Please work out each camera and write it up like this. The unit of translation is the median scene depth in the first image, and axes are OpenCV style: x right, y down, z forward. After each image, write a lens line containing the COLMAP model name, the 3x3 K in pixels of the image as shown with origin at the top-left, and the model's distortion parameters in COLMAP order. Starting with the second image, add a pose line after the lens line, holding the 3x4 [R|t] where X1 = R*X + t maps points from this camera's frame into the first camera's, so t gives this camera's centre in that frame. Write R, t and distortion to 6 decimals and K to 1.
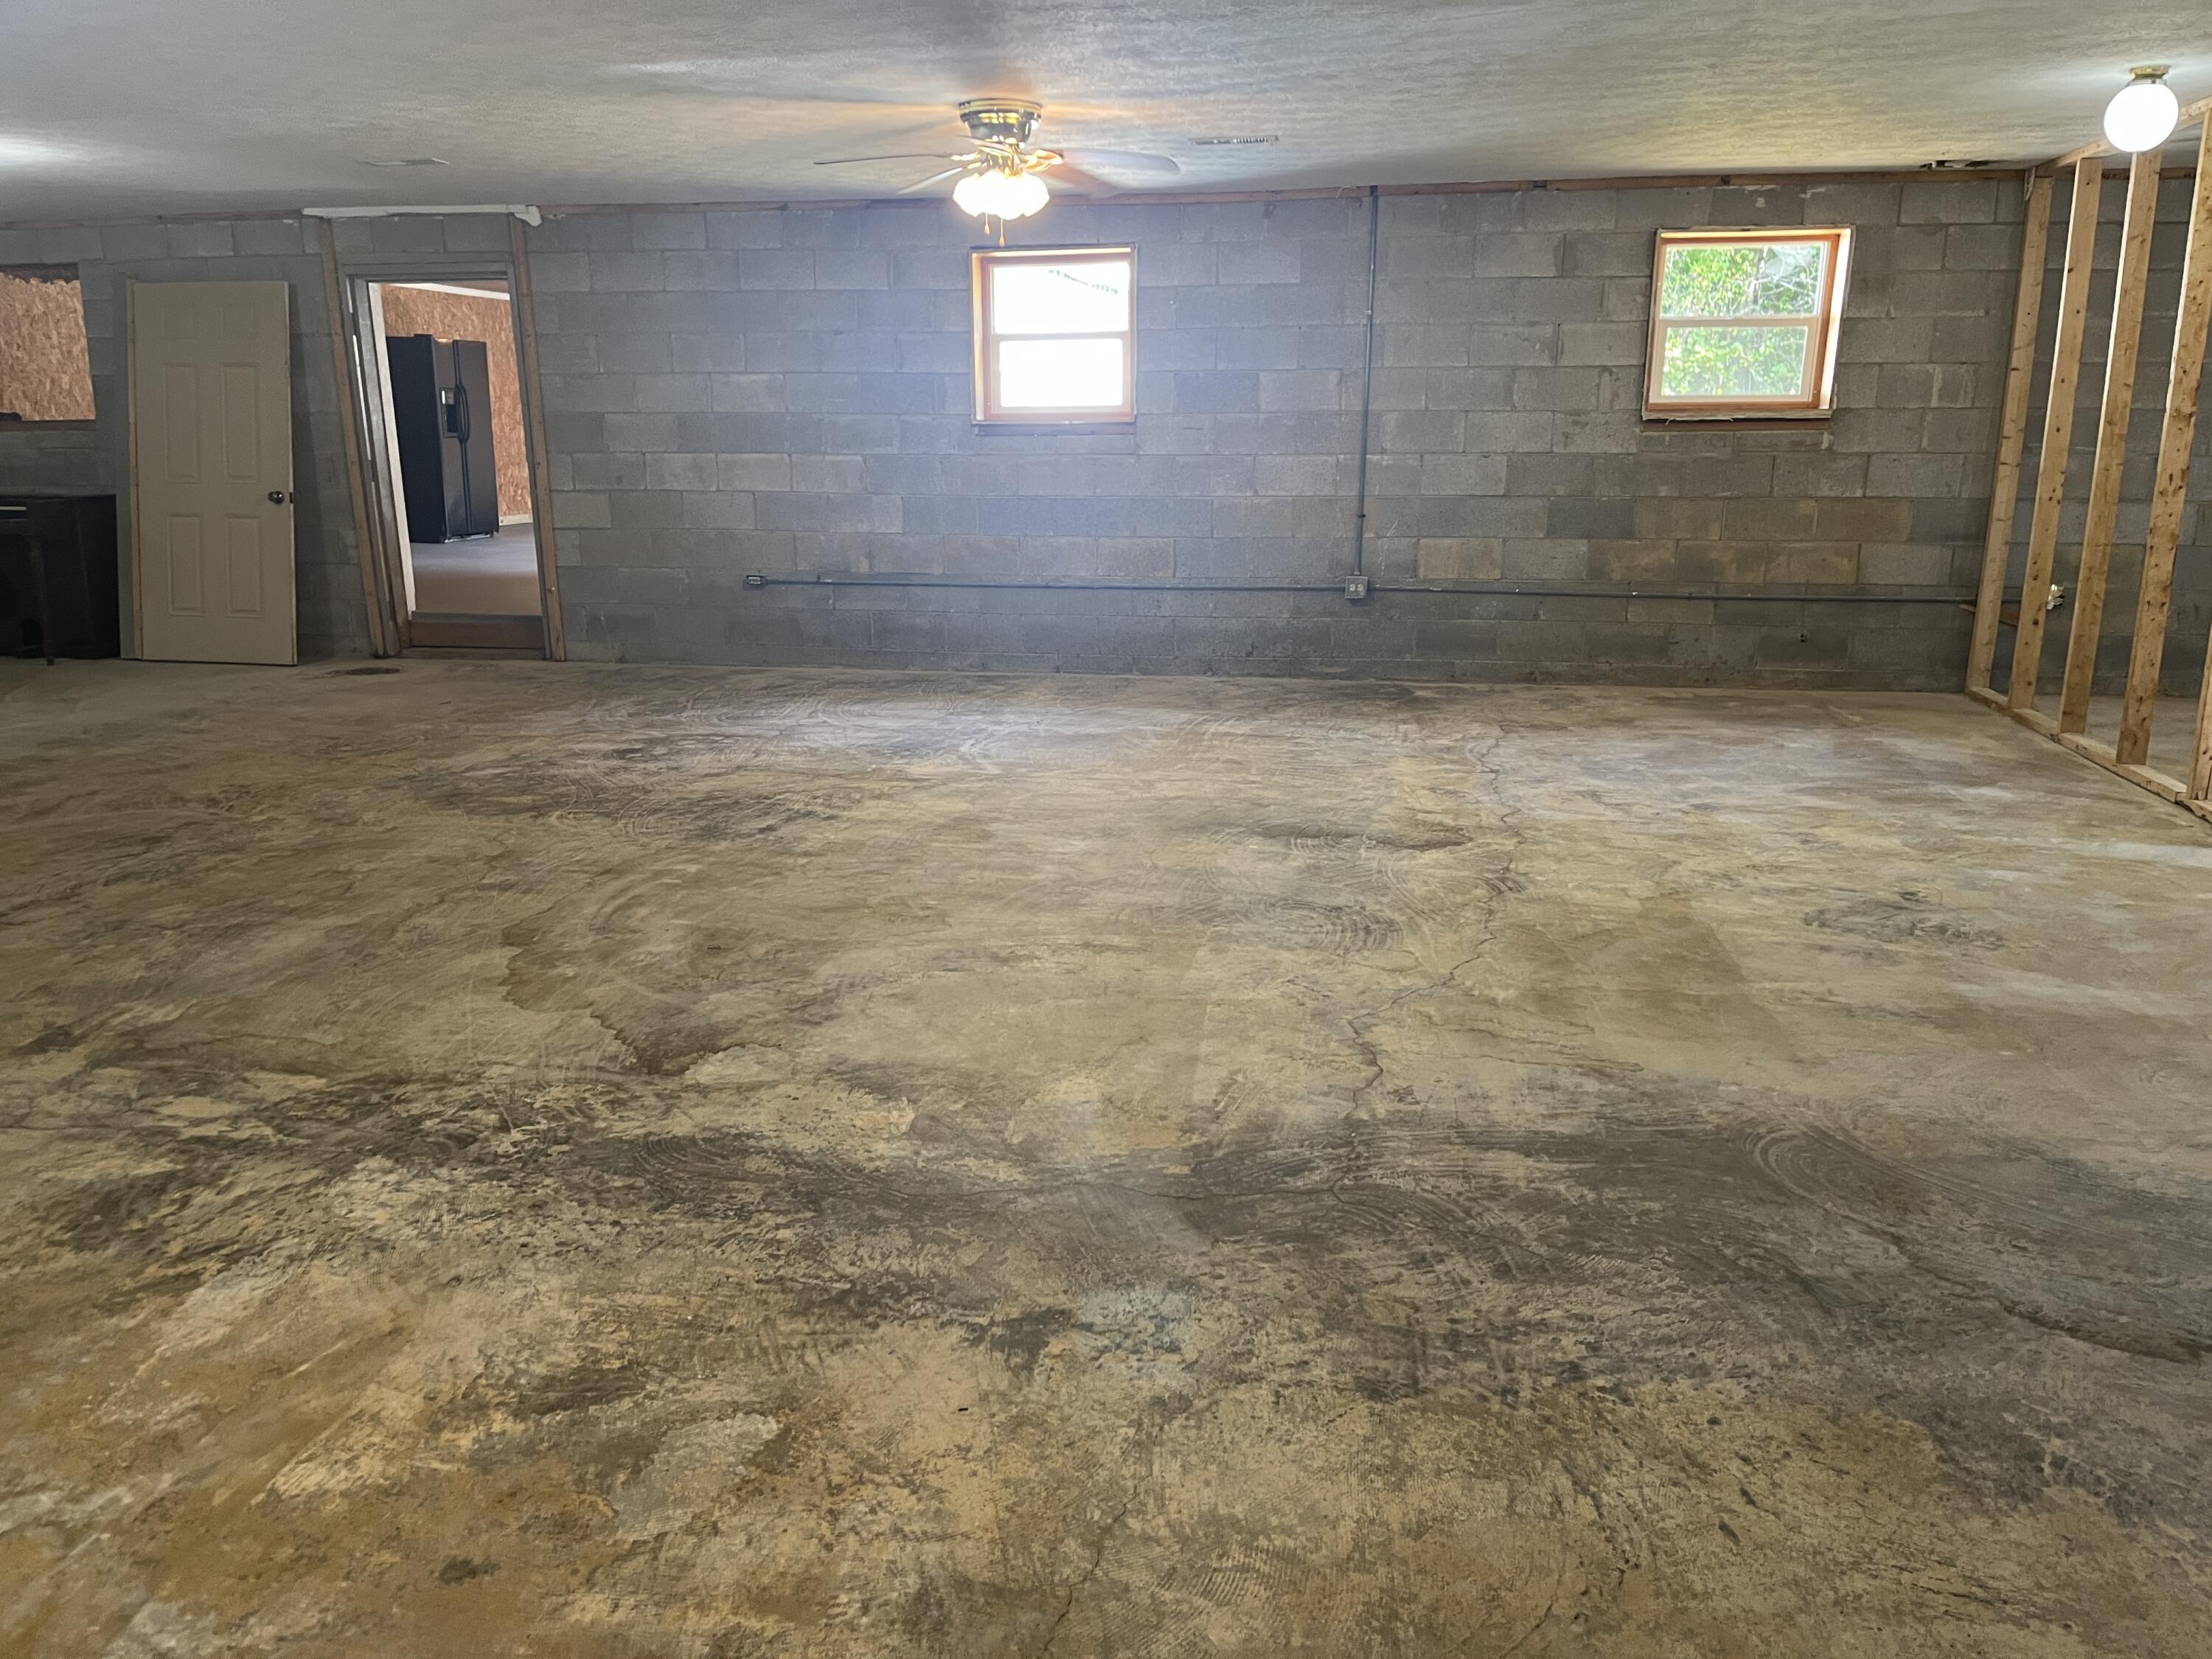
lens RADIAL K [[1668.4, 0, 1086.8], [0, 1668.4, 843.6], [0, 0, 1]] dist [0.080834, -0.102689]
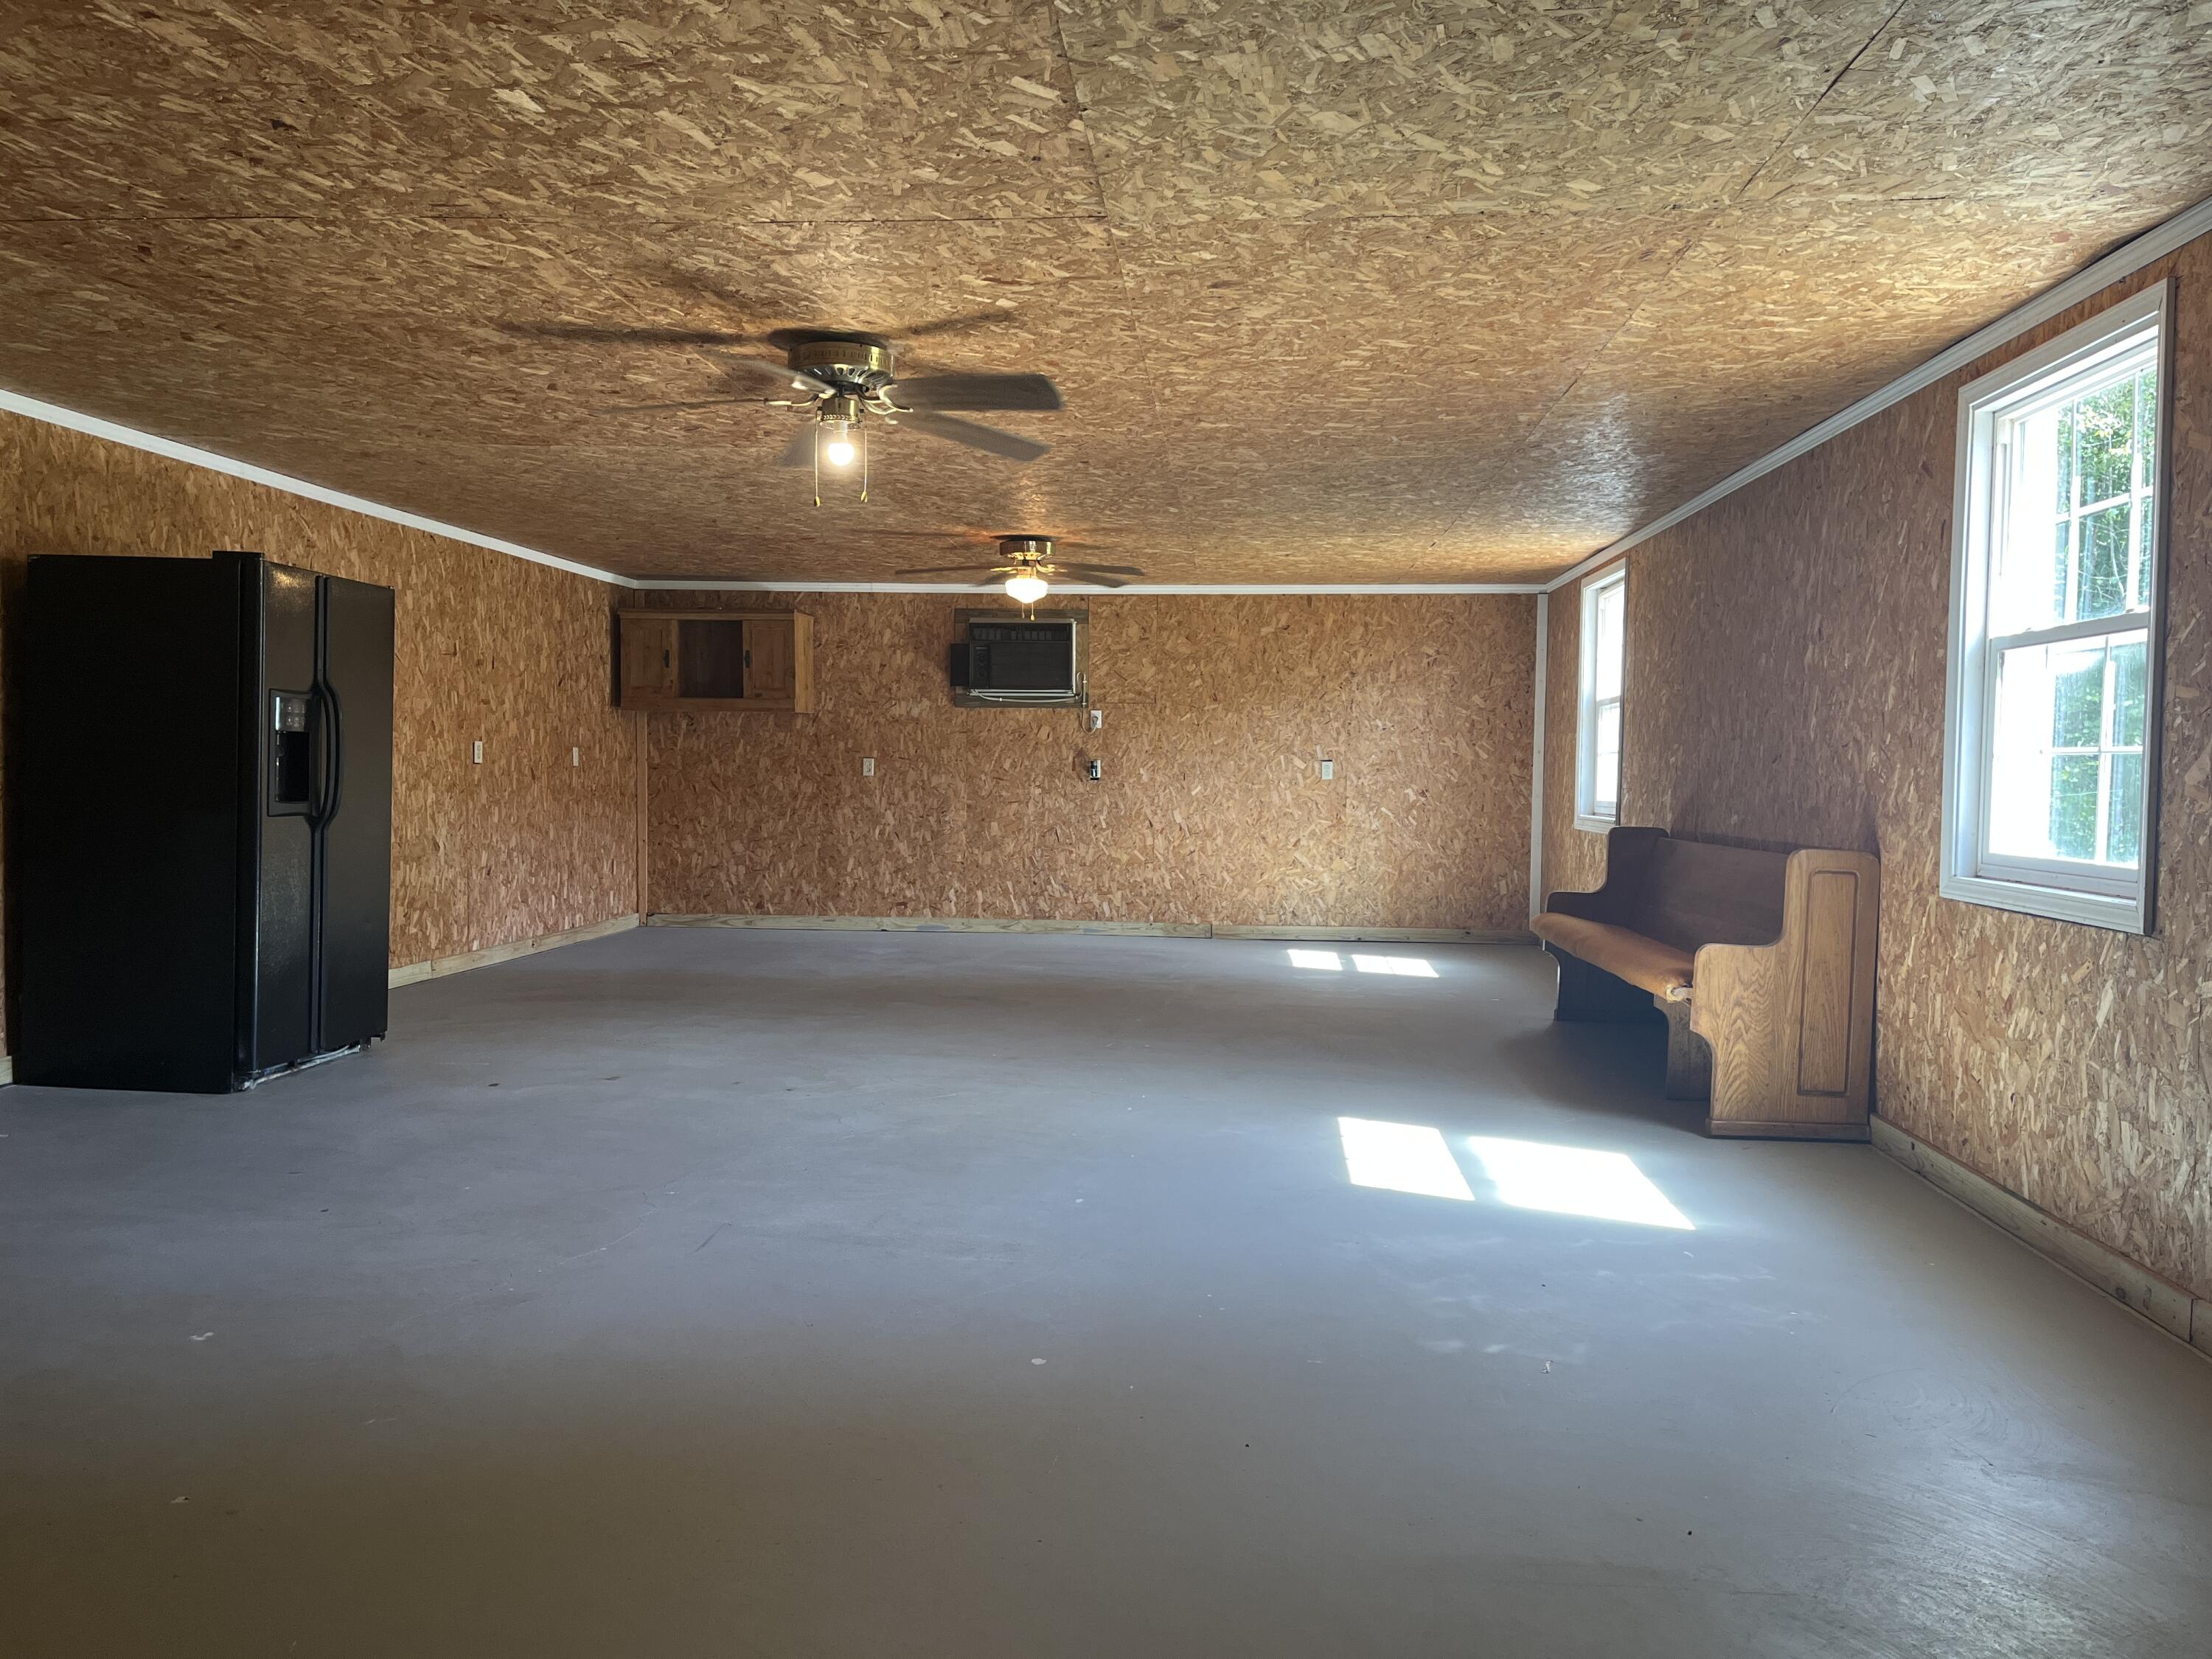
lens RADIAL K [[1668.4, 0, 1105.8], [0, 1668.4, 835.5], [0, 0, 1]] dist [0.080834, -0.102689]
pose [[0.992529, 0.010170, 0.121587, -0.237399], [0.015288, 0.978300, -0.206631, -0.152668], [-0.121050, 0.206946, 0.970835, 0.601950]]
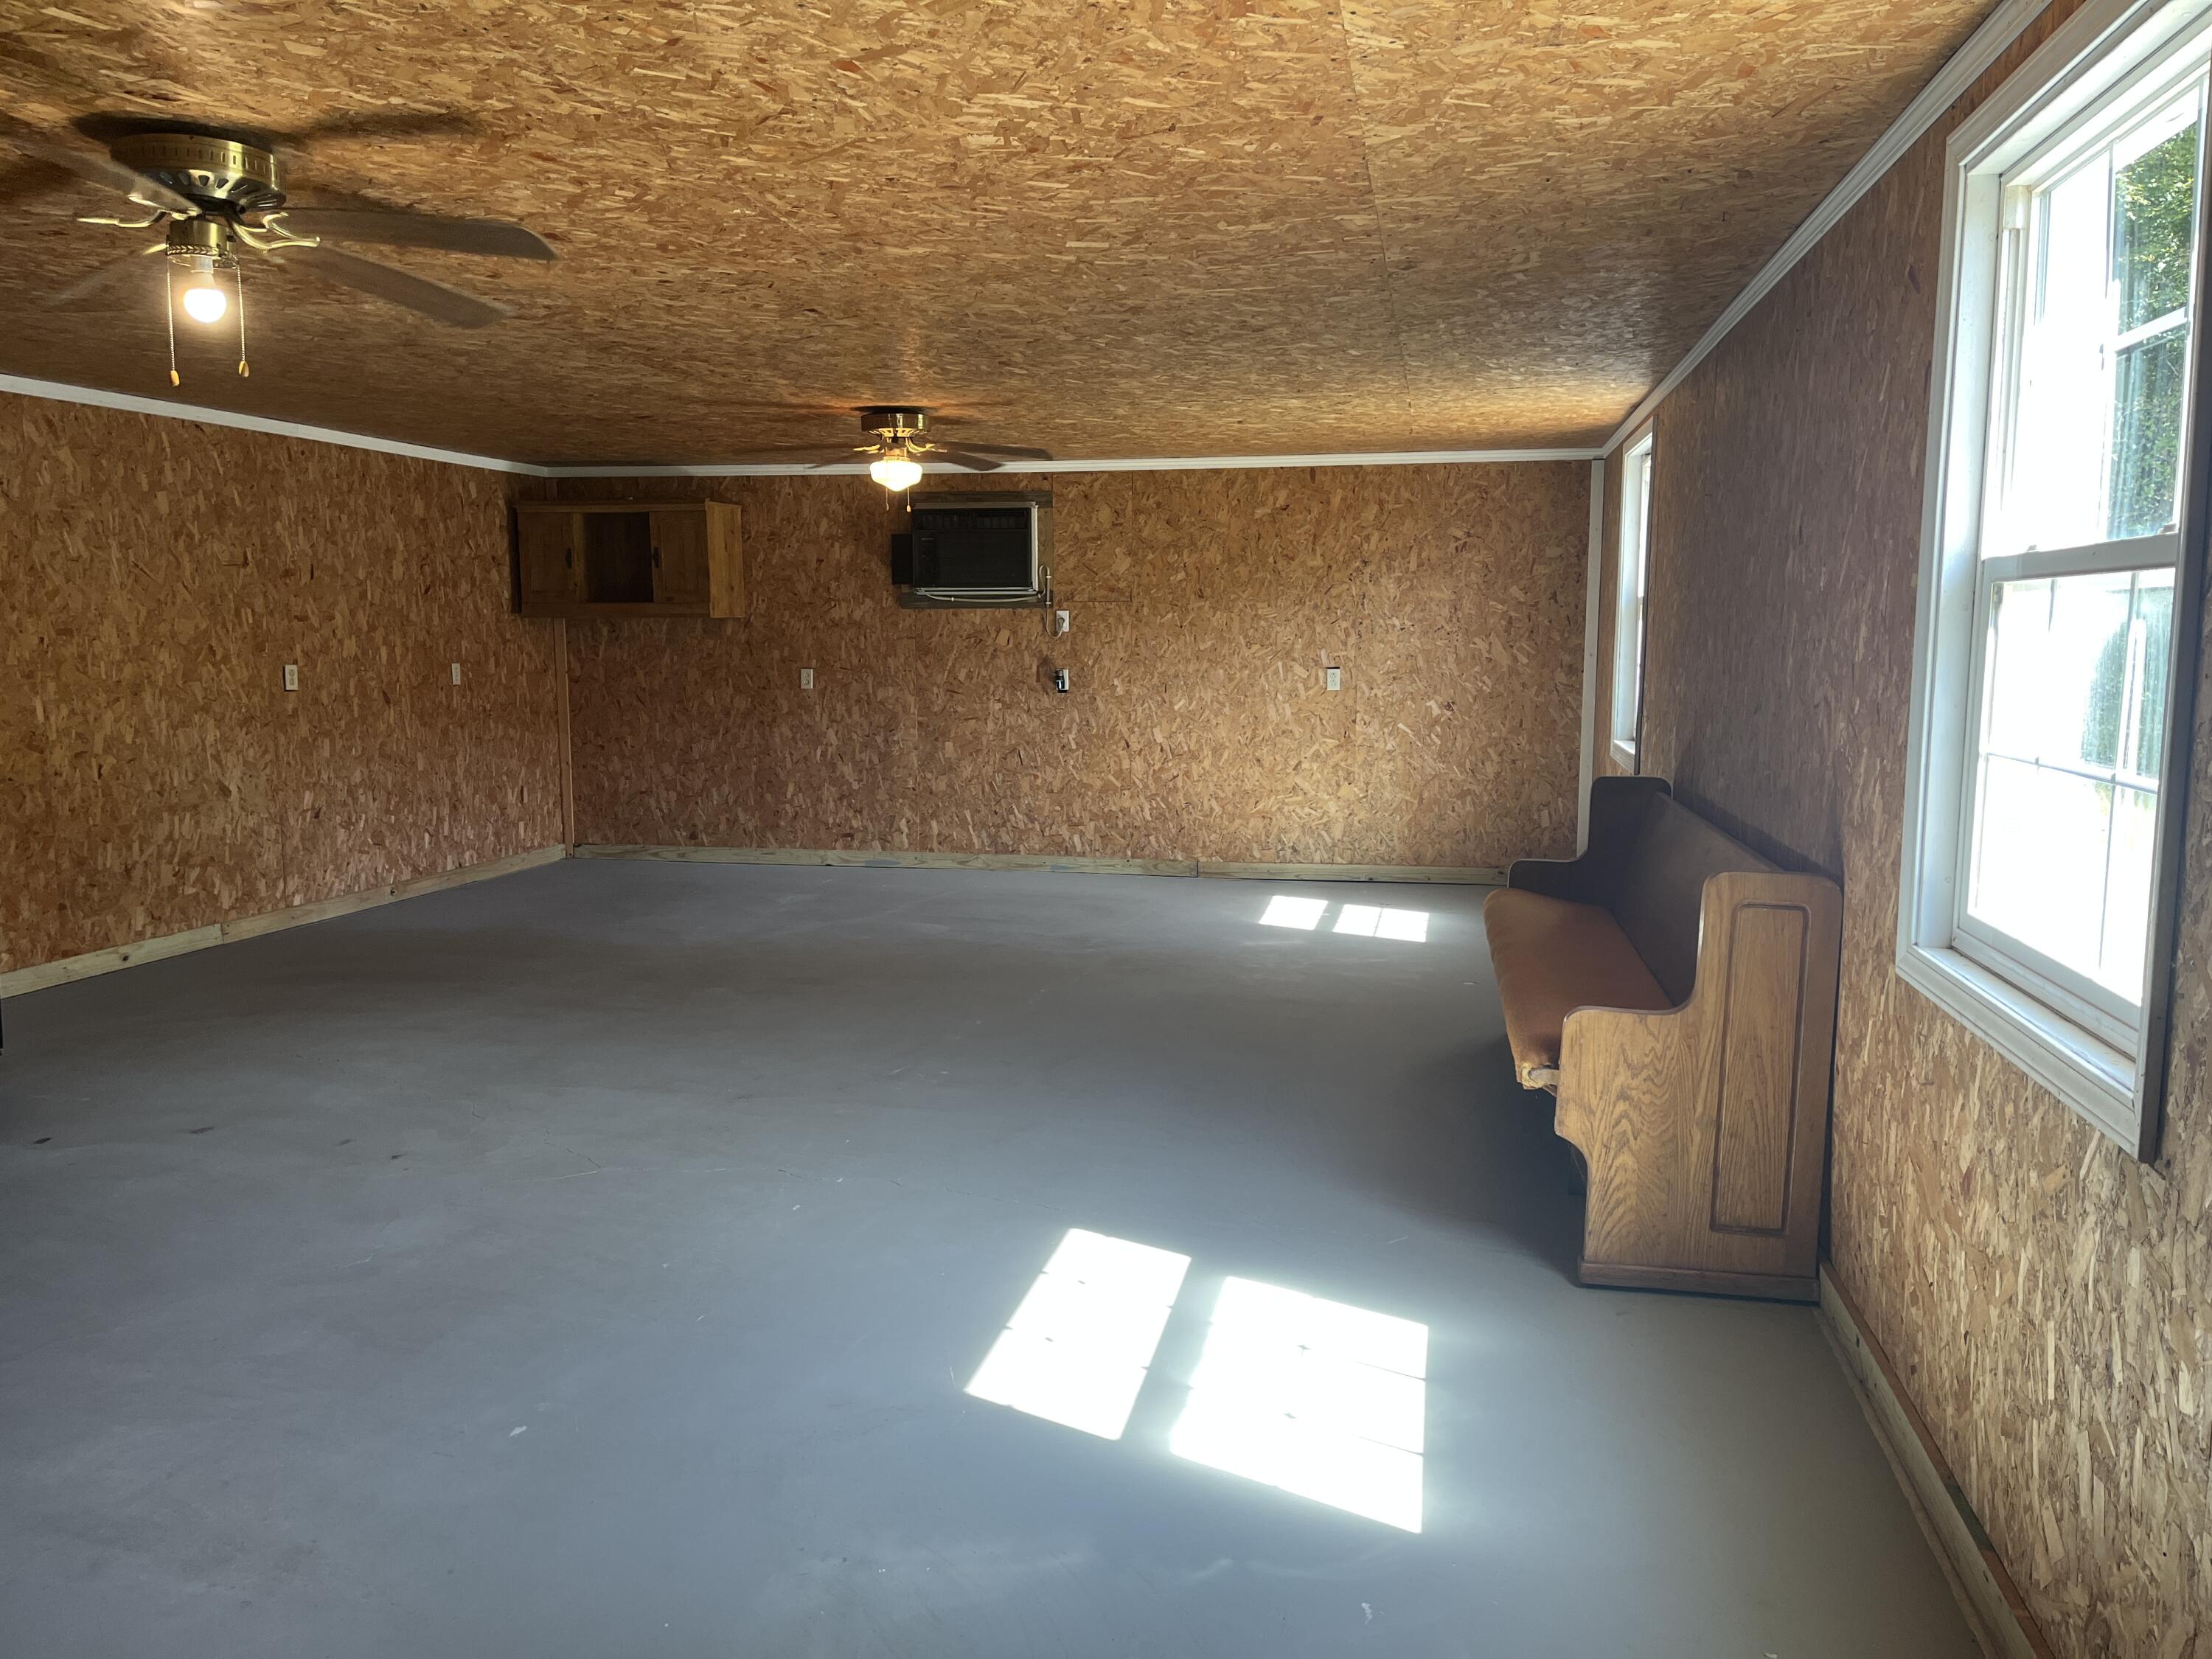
lens RADIAL K [[1668.4, 0, 1108.7], [0, 1668.4, 833.8], [0, 0, 1]] dist [0.080834, -0.102689]
pose [[0.999974, 0.003072, 0.006523, -0.138490], [-0.002202, 0.991588, -0.129416, -0.194483], [-0.006866, 0.129398, 0.991569, 0.693523]]
